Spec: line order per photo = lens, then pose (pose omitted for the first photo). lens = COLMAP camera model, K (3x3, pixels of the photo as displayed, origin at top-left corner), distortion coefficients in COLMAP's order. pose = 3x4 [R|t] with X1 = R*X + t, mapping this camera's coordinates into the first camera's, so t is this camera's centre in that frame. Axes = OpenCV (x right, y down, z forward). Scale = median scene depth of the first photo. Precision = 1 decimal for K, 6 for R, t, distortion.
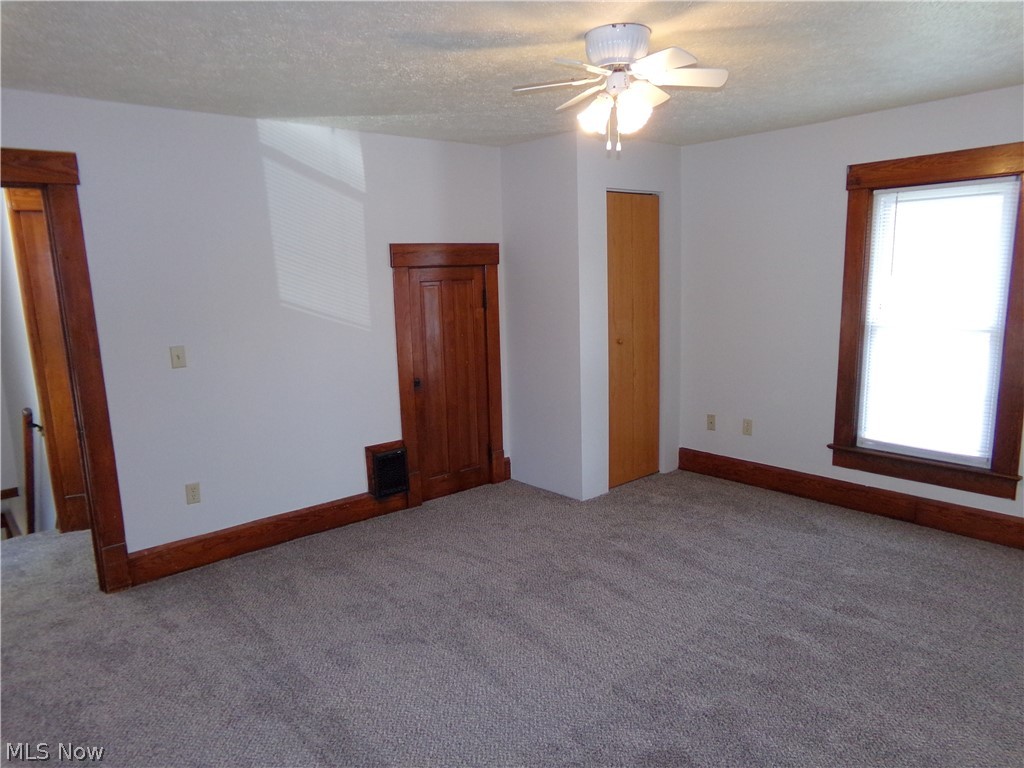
lens RADIAL K [[703.8, 0, 508.5], [0, 703.8, 383.6], [0, 0, 1]] dist [-0.112914, 0.174972]
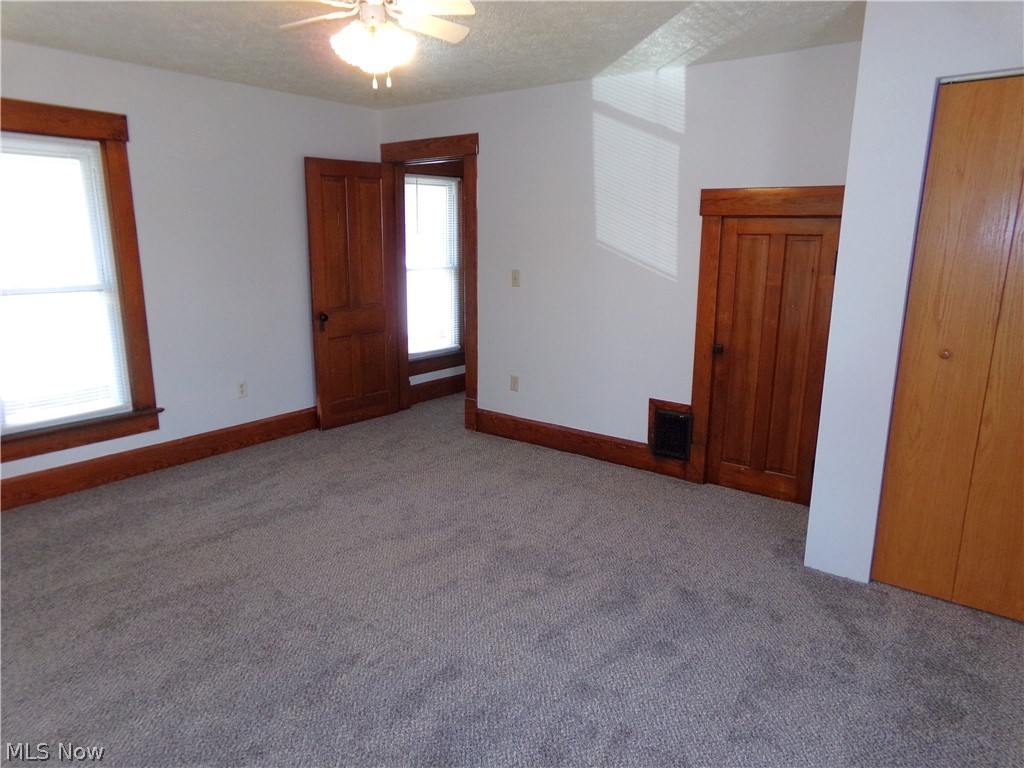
lens RADIAL K [[703.8, 0, 508.5], [0, 703.8, 383.6], [0, 0, 1]] dist [-0.112914, 0.174972]
pose [[0.195572, 0.241935, -0.950378, 0.693296], [-0.175434, 0.962091, 0.208815, -0.100973], [0.964870, 0.125890, 0.230602, 0.579338]]
